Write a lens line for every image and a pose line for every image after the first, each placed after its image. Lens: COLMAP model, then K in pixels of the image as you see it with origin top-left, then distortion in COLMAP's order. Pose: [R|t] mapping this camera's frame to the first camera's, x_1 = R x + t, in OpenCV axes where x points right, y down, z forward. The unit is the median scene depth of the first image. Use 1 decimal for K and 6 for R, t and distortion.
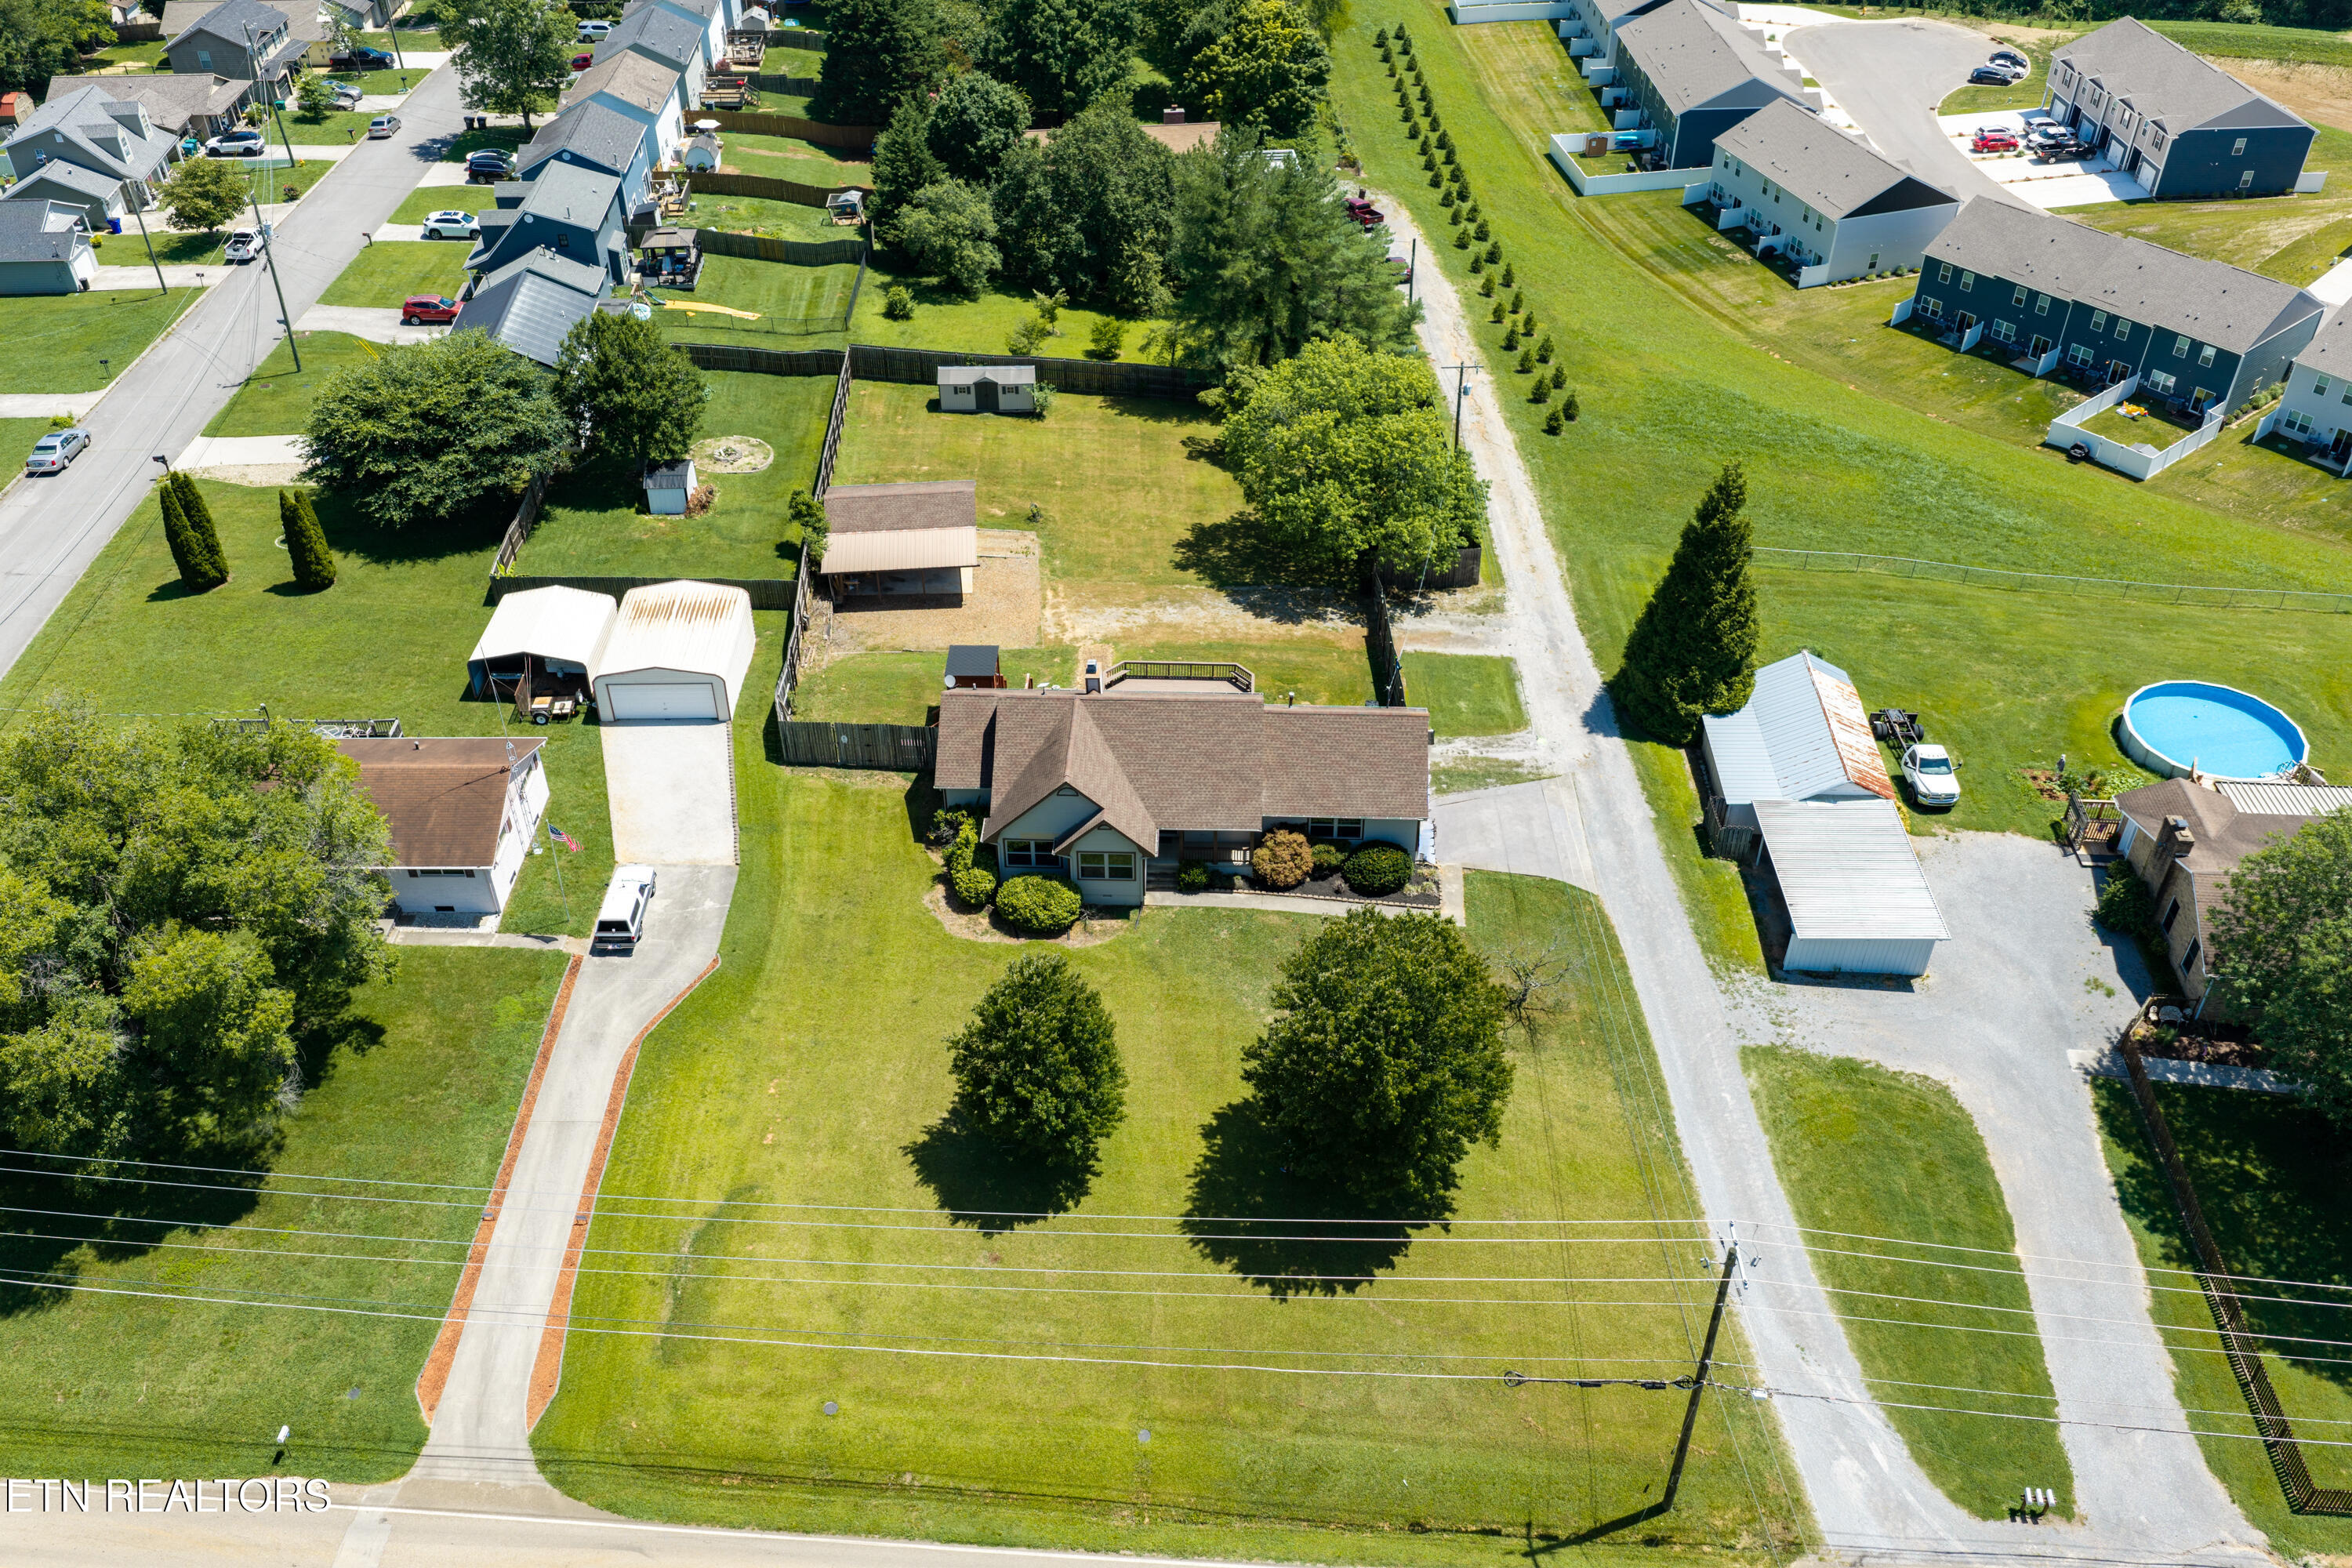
lens RADIAL K [[1949.1, 0, 1178.7], [0, 1949.1, 786.5], [0, 0, 1]] dist [0.025486, -0.041084]
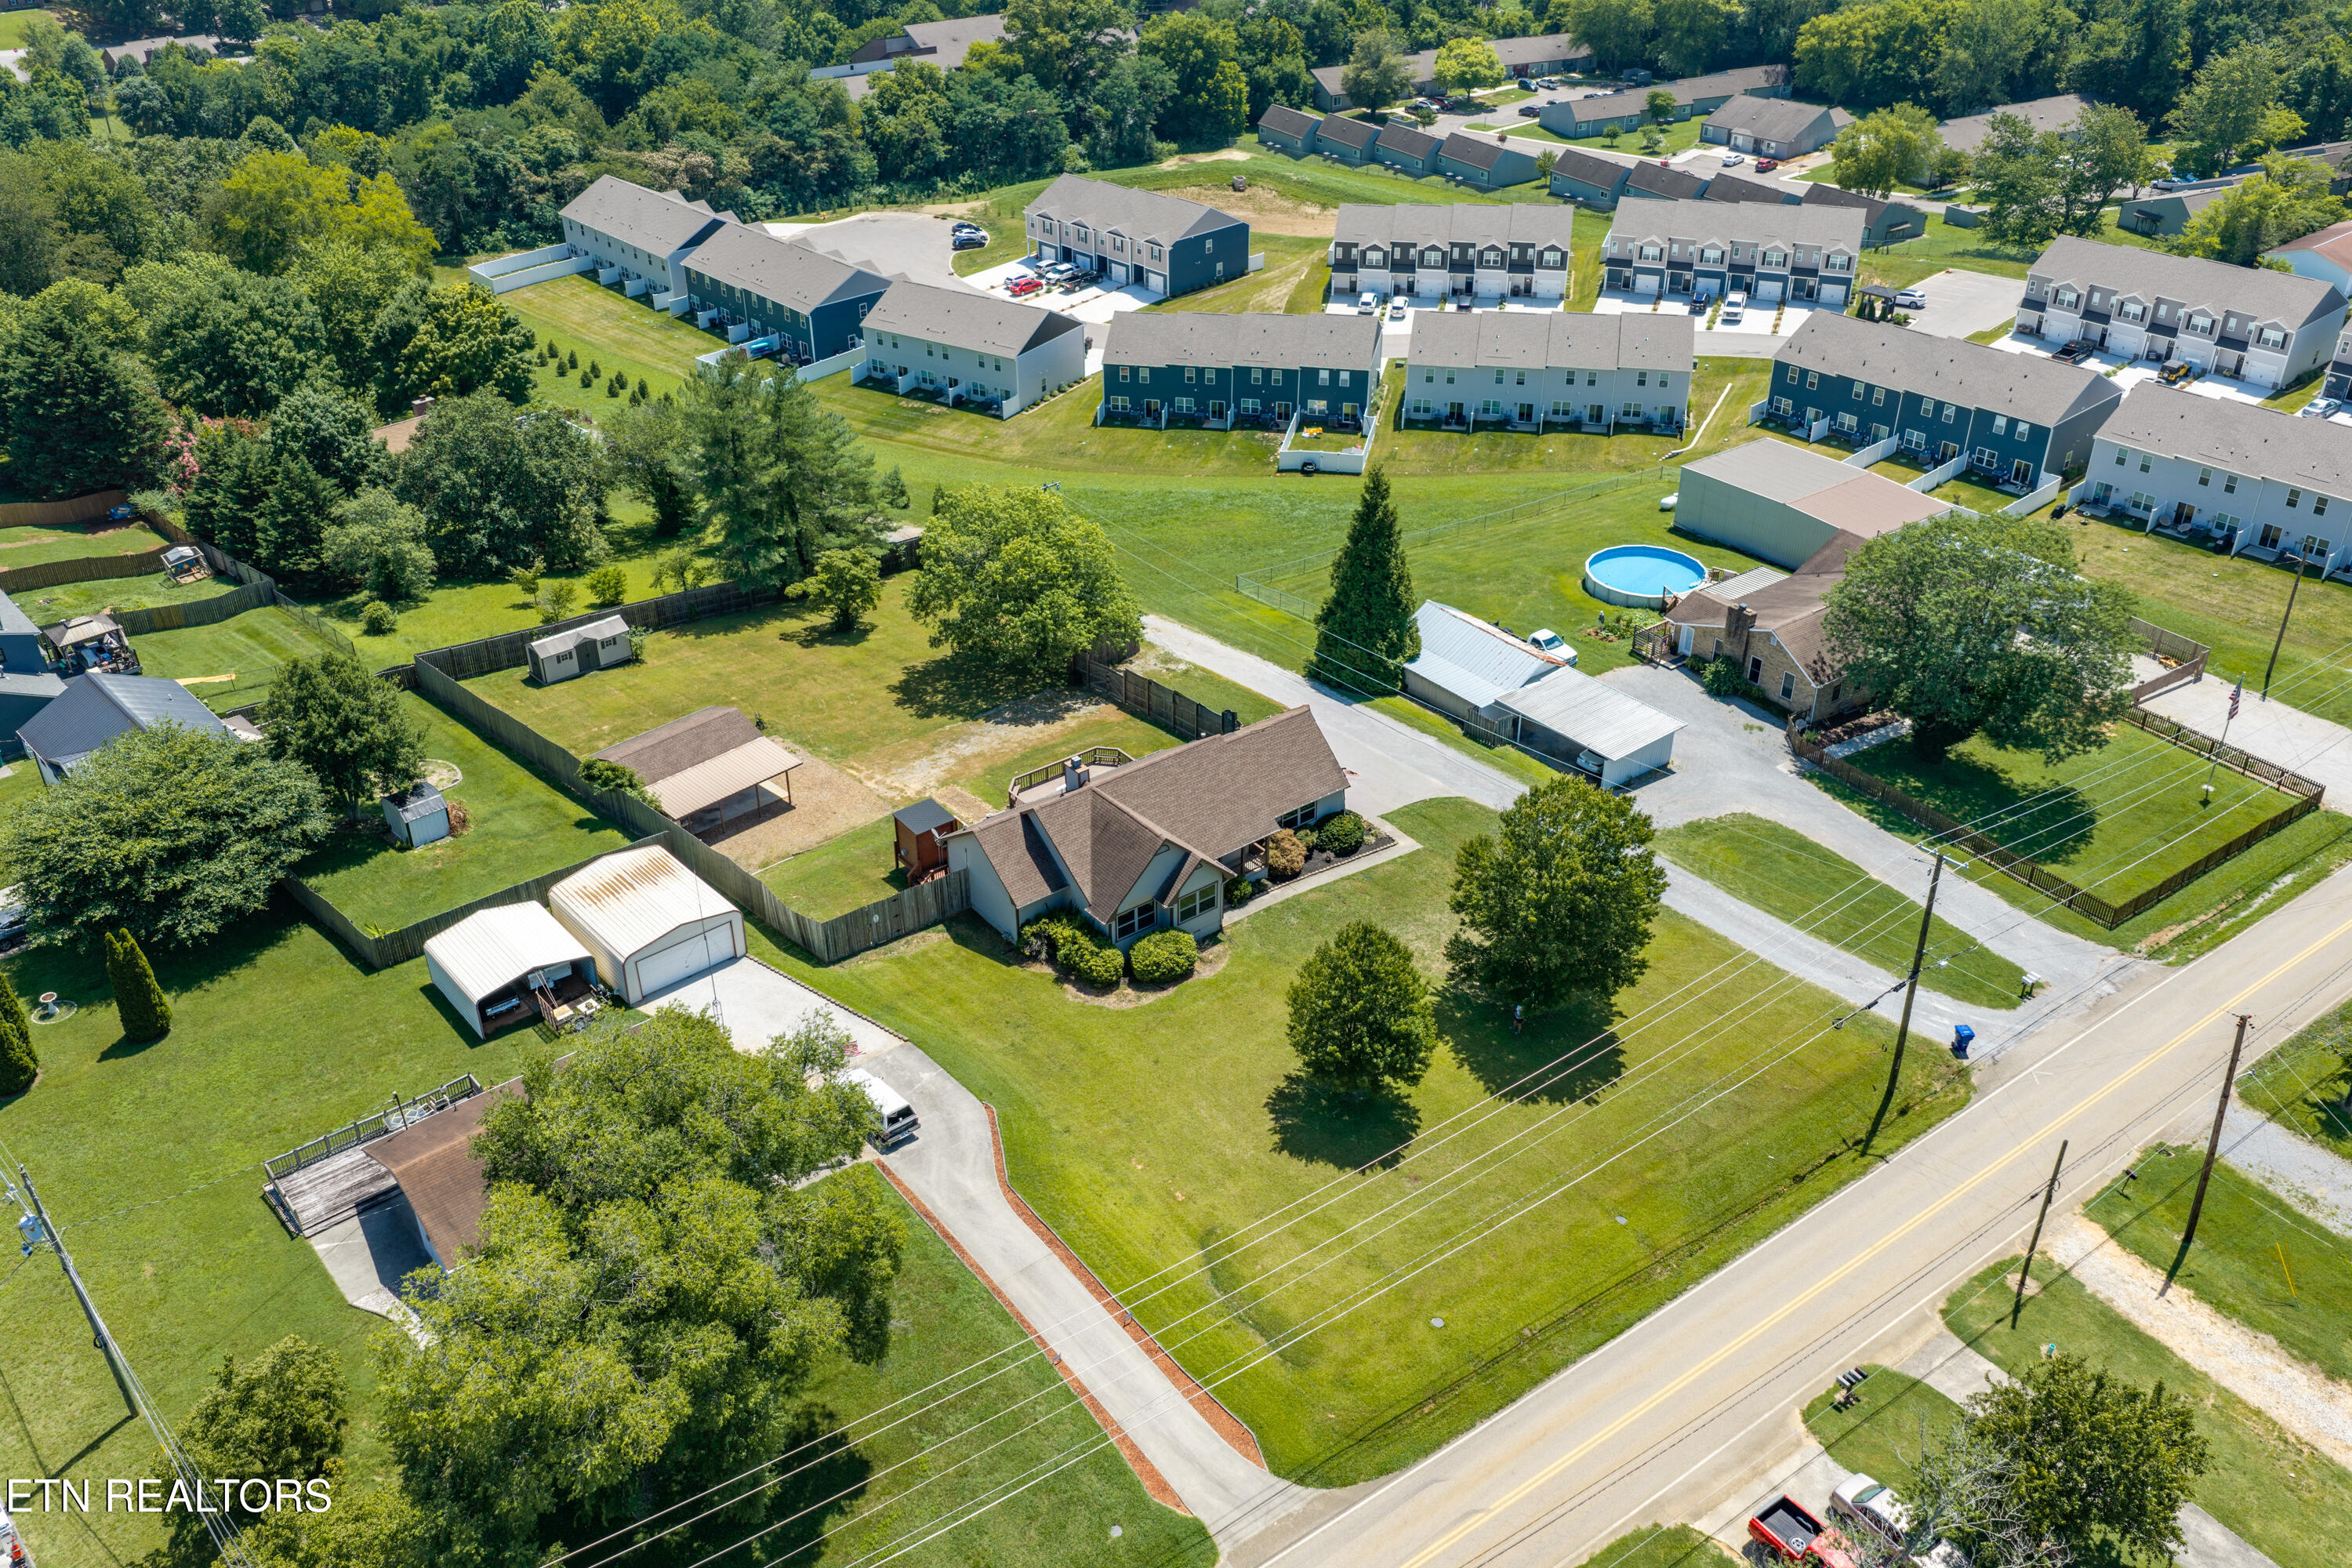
lens RADIAL K [[1949.1, 0, 1178.7], [0, 1949.1, 786.5], [0, 0, 1]] dist [0.025486, -0.041084]
pose [[0.765989, -0.335648, 0.548270, -0.477942], [0.399481, 0.916736, 0.003106, -0.022057], [-0.503662, 0.216644, 0.836295, 0.023231]]
